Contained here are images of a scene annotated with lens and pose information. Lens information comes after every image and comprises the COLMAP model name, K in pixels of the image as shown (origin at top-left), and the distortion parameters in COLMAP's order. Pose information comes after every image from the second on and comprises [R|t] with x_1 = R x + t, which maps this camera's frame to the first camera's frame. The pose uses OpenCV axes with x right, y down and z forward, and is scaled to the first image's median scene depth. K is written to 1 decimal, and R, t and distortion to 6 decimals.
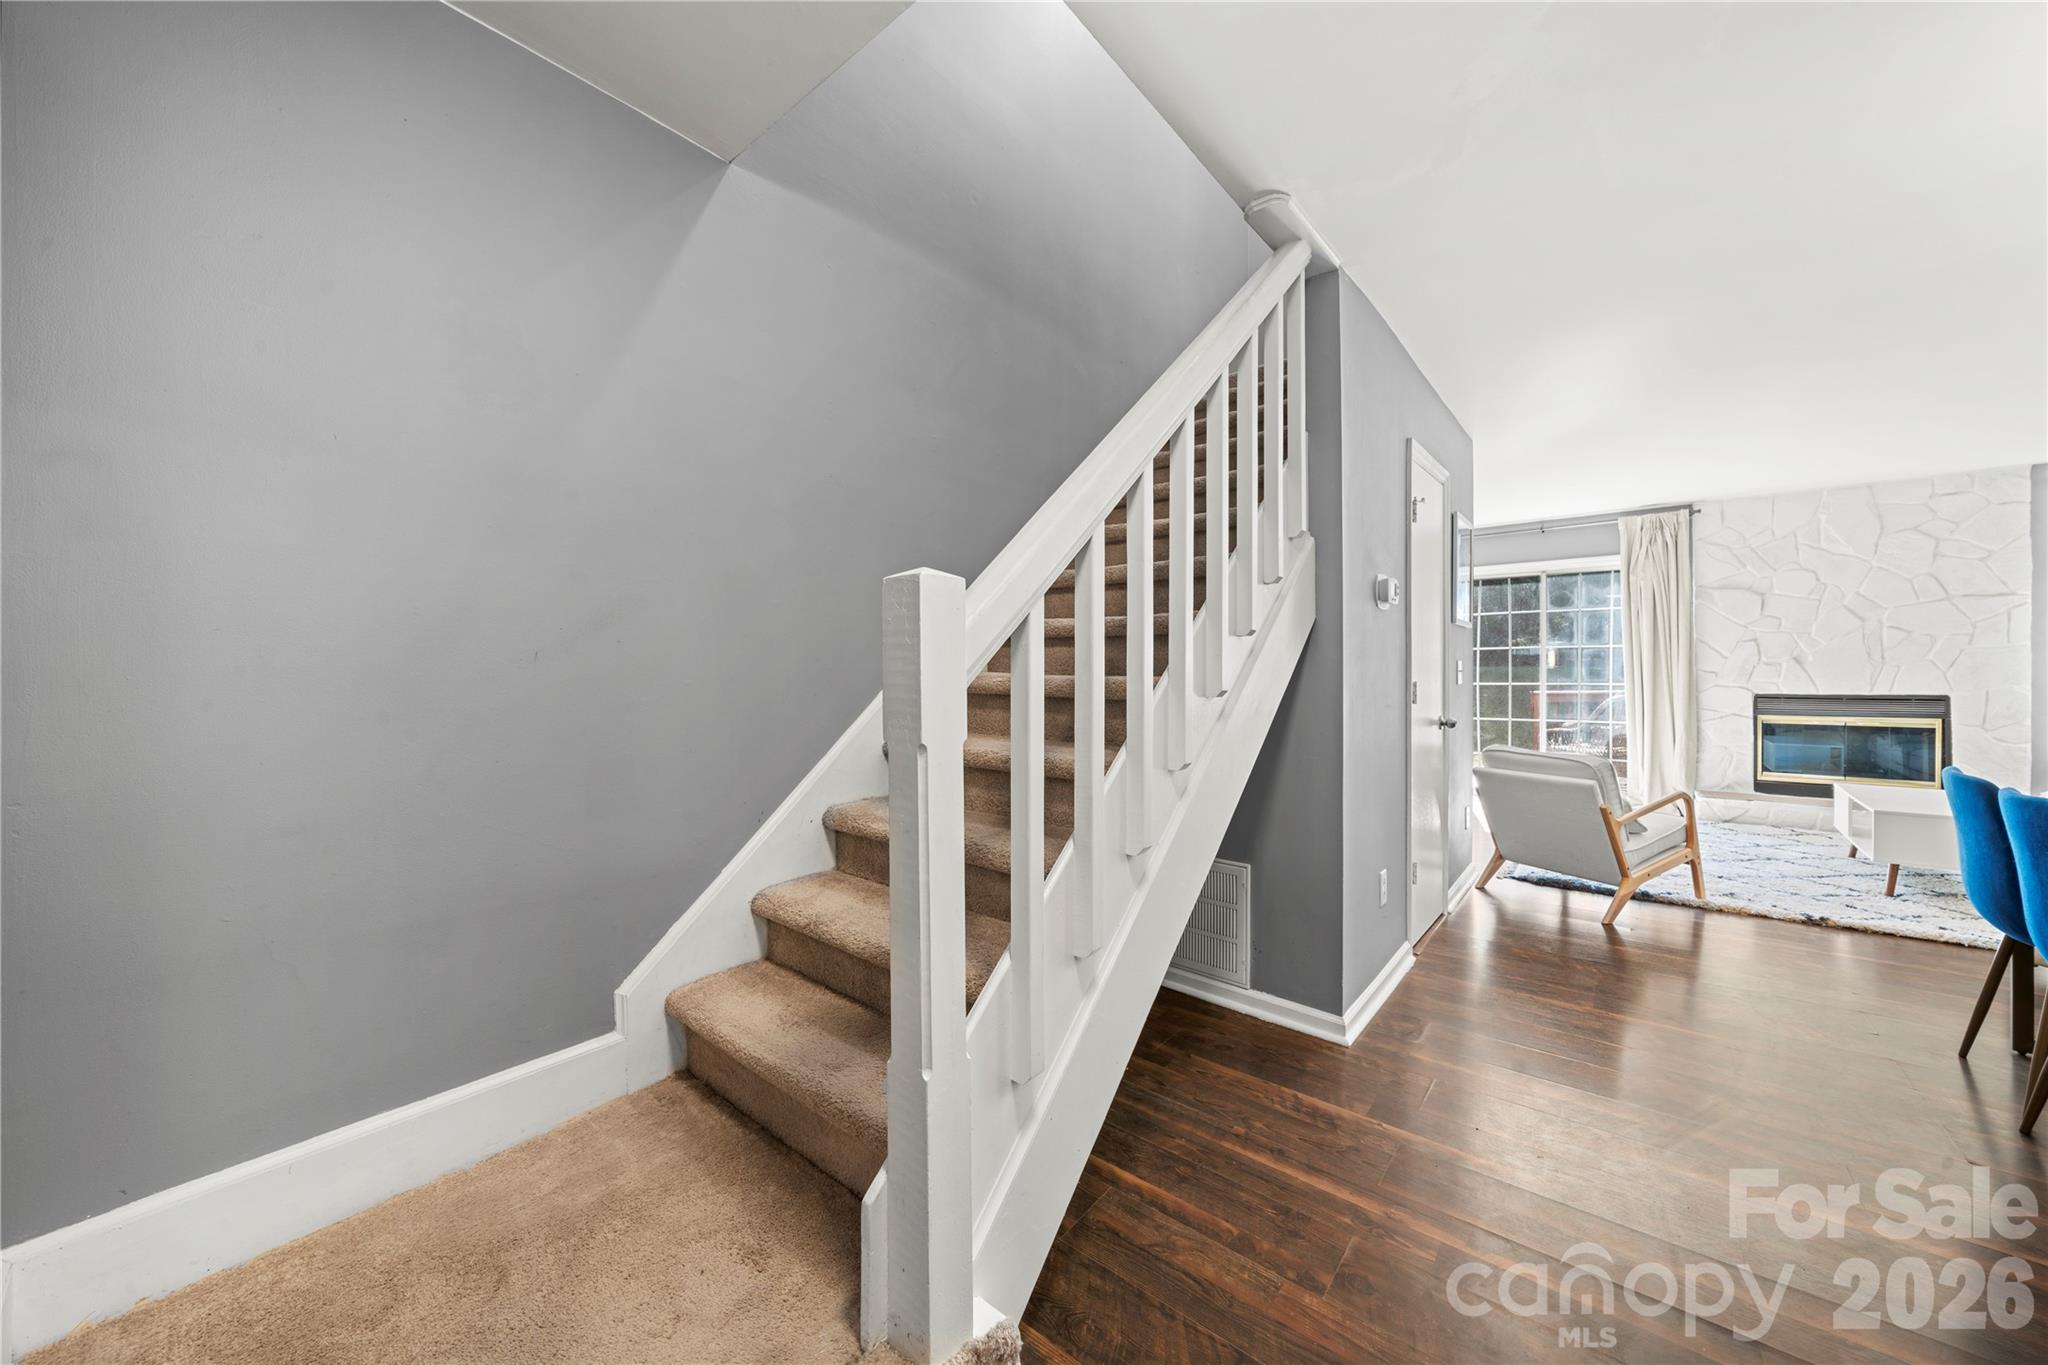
lens RADIAL K [[753.6, 0, 1001.8], [0, 753.6, 674.5], [0, 0, 1]] dist [0.015515, -0.000268]
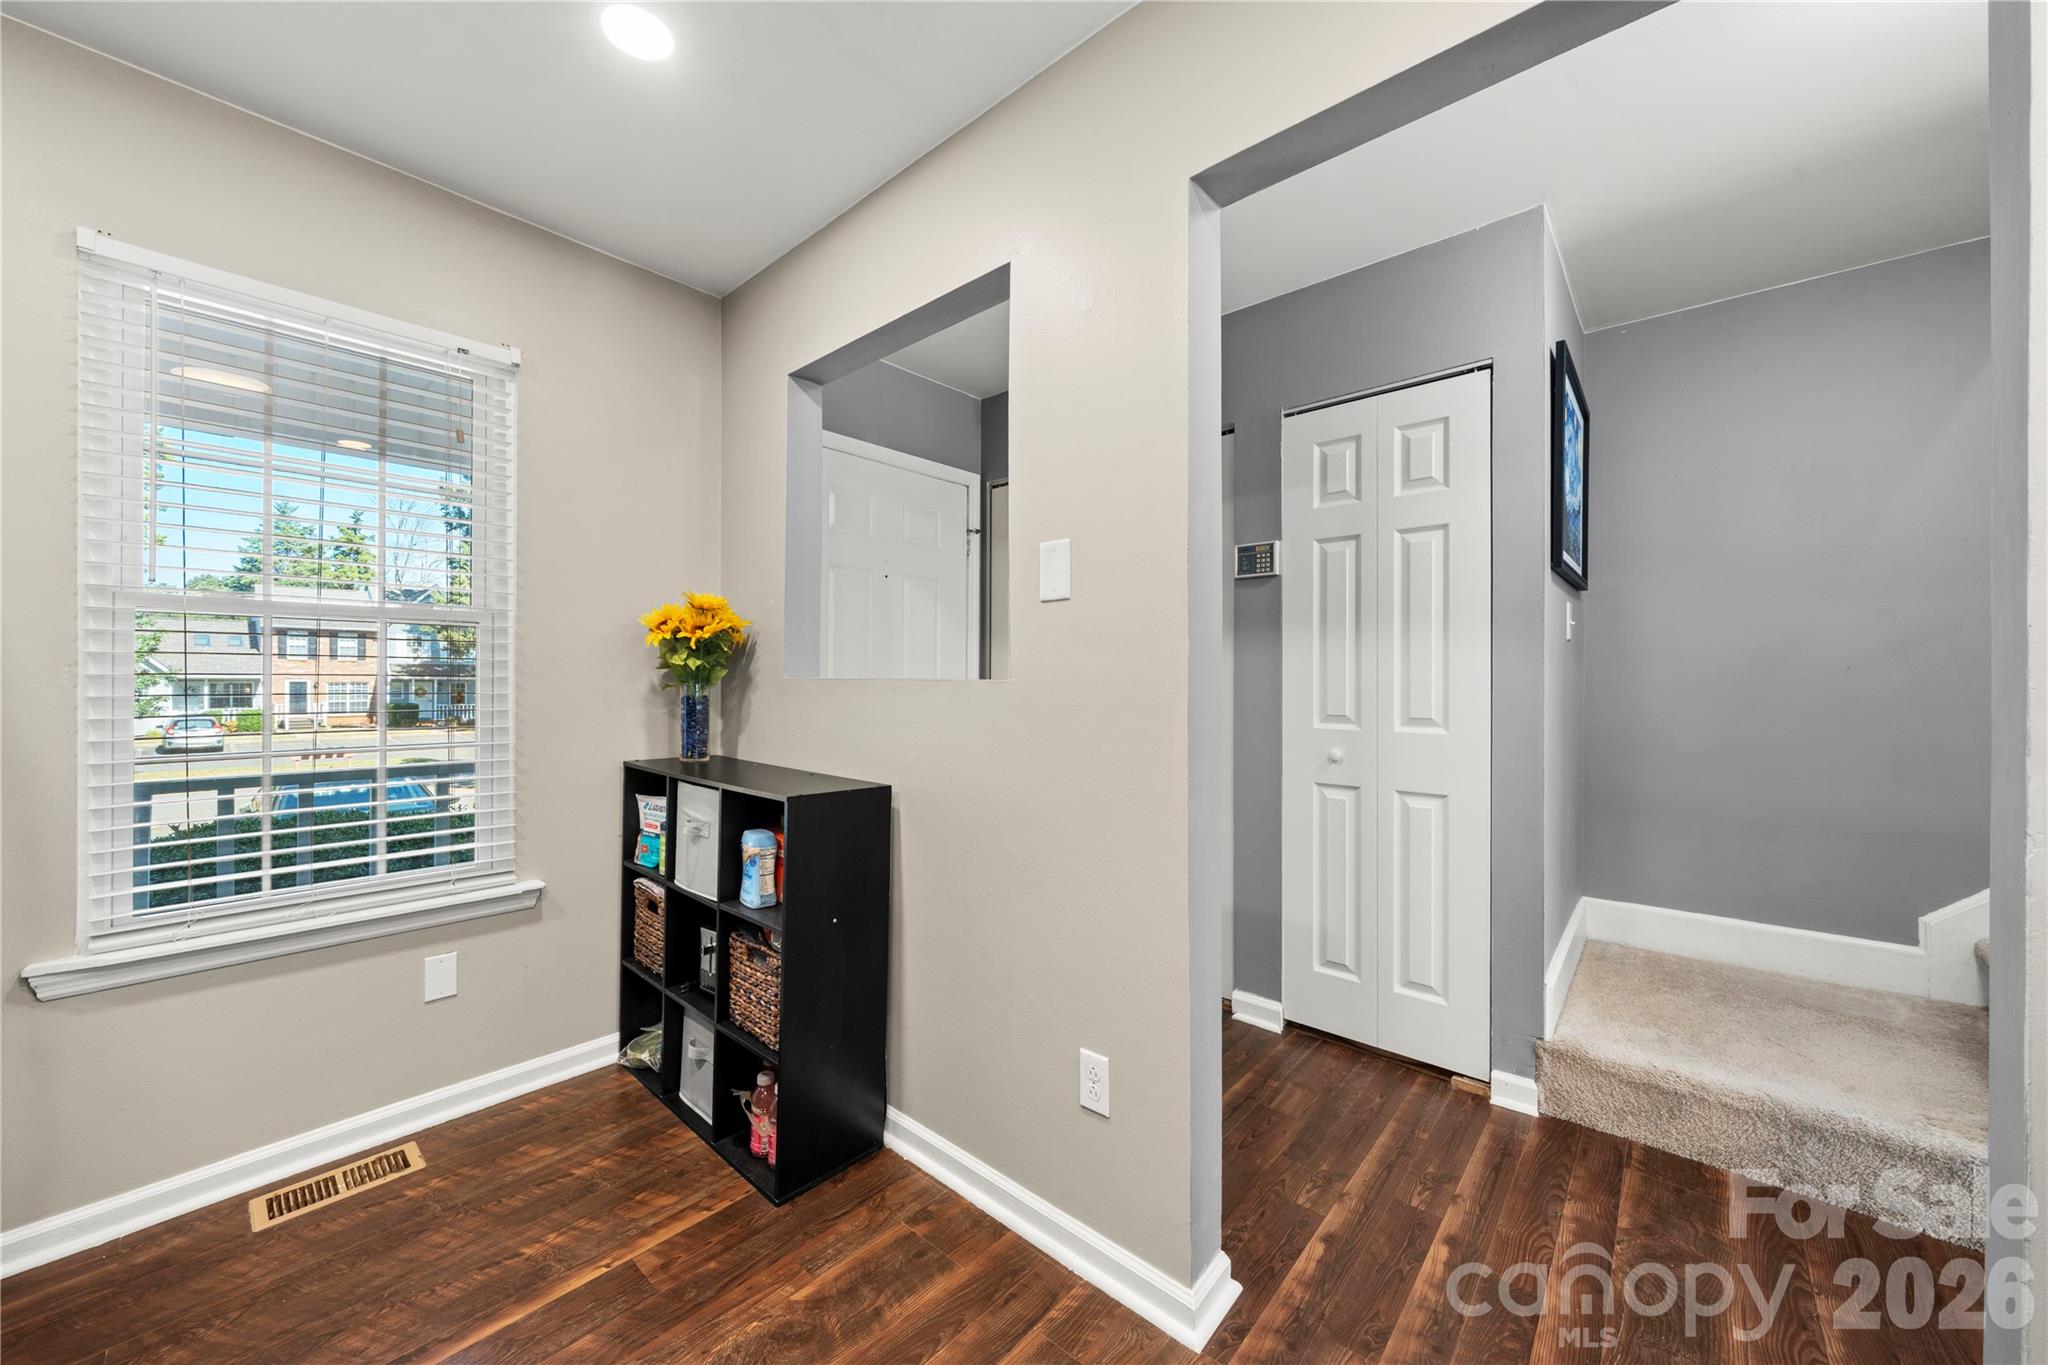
lens RADIAL K [[753.9, 0, 1015.3], [0, 753.9, 672.4], [0, 0, 1]] dist [-0.005678, 0.000153]
pose [[-0.020114, -0.006625, -0.999776, 0.274683], [0.000229, 0.999978, -0.006631, -0.001811], [0.999798, -0.000362, -0.020112, -0.184261]]
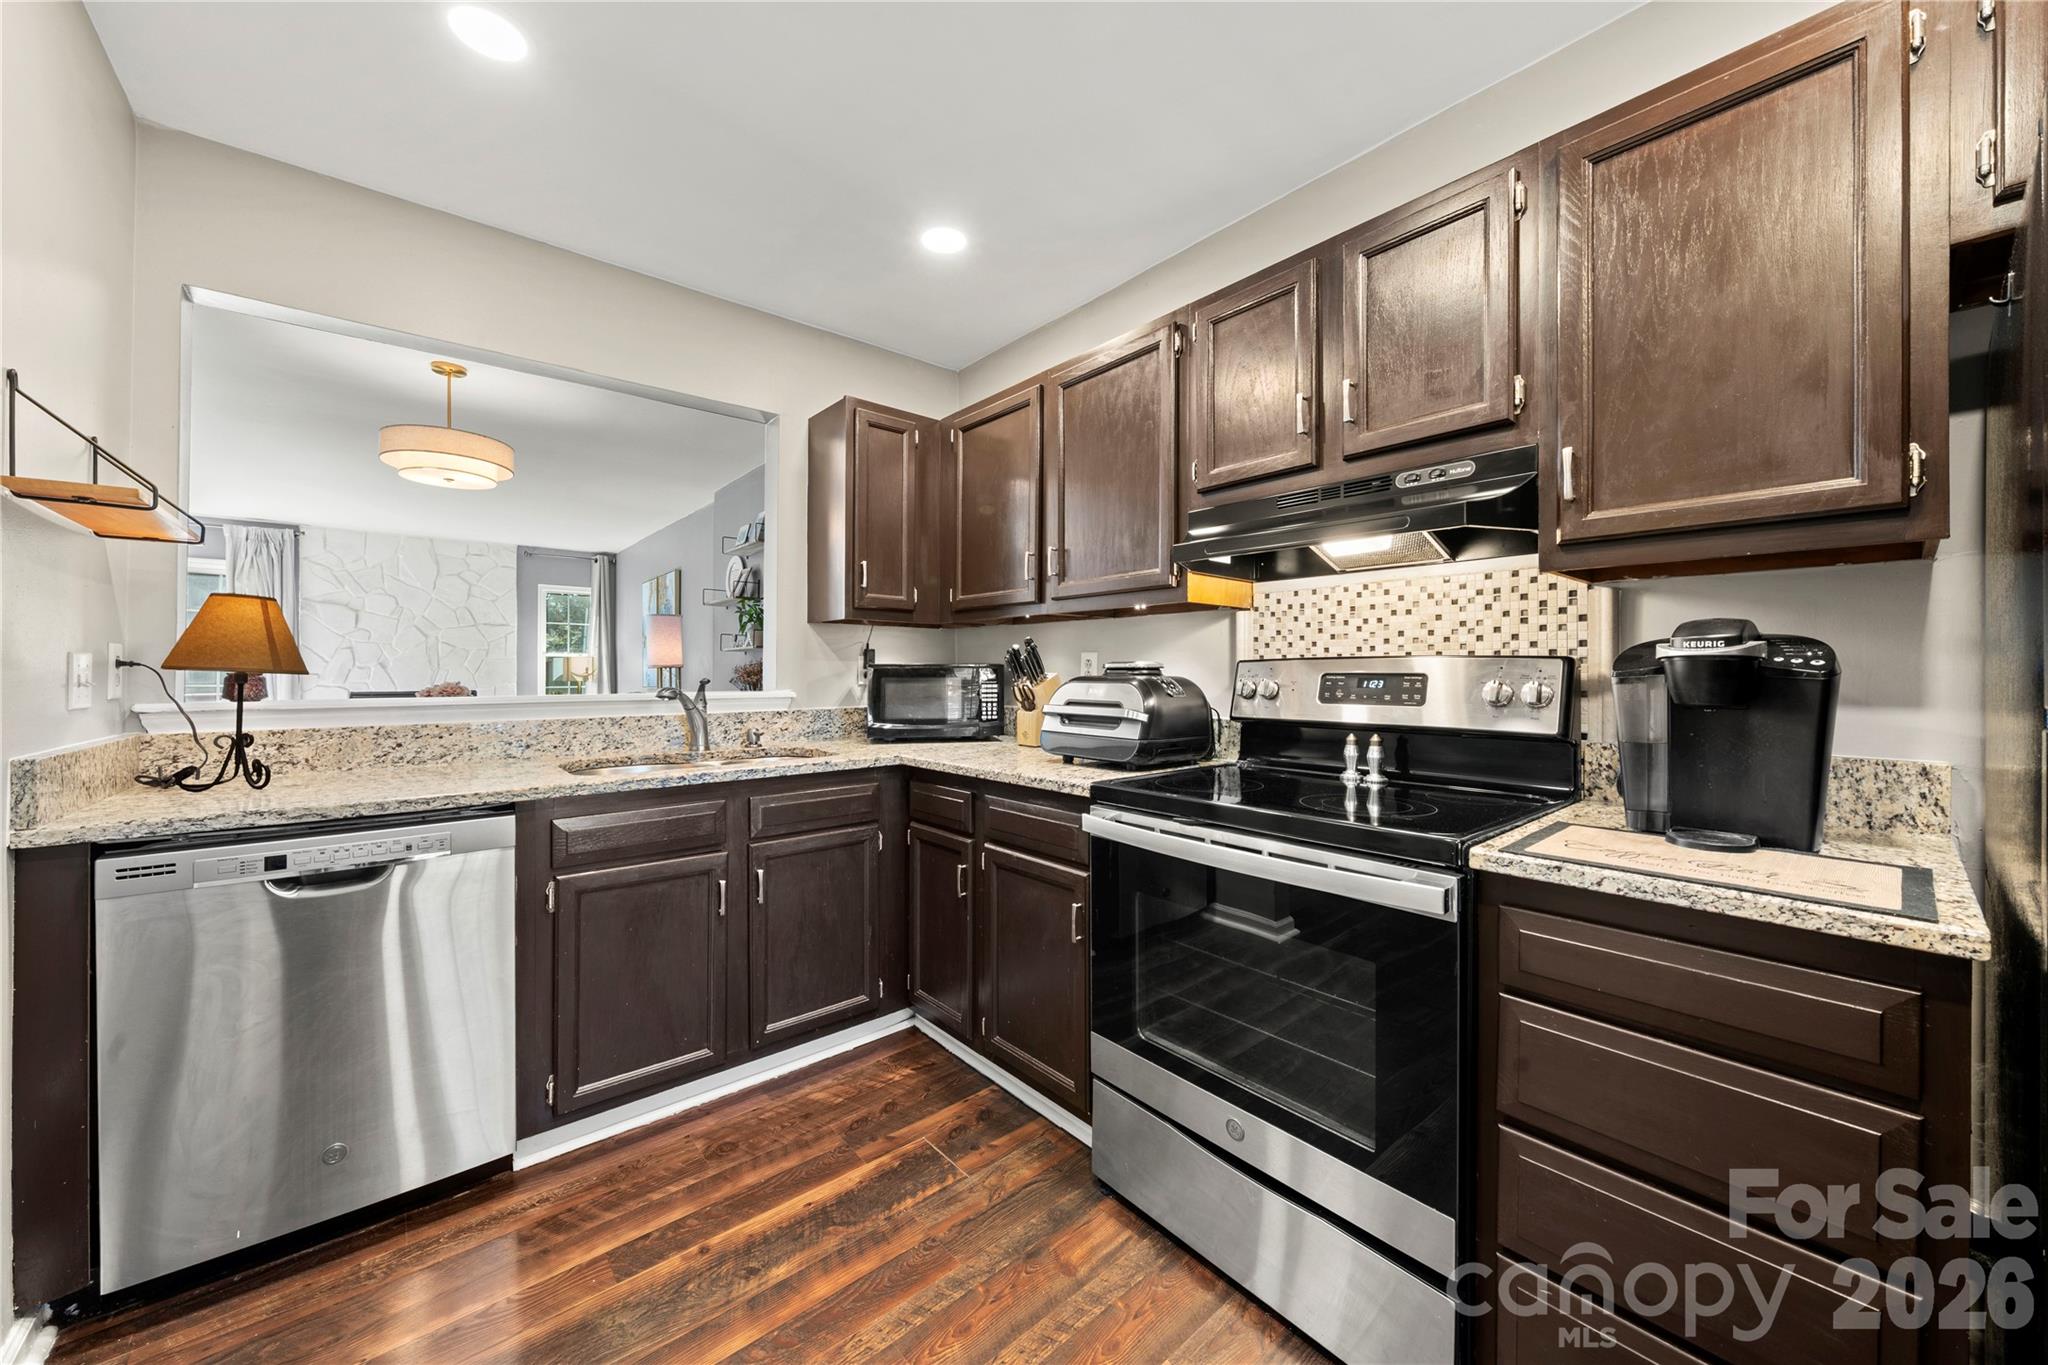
lens RADIAL K [[753.9, 0, 1073.6], [0, 753.9, 667.2], [0, 0, 1]] dist [-0.005678, 0.000153]
pose [[0.156652, 0.010917, 0.987593, -0.011660], [-0.000265, 0.999939, -0.011012, -0.001631], [-0.987654, 0.001463, 0.156646, -0.320424]]
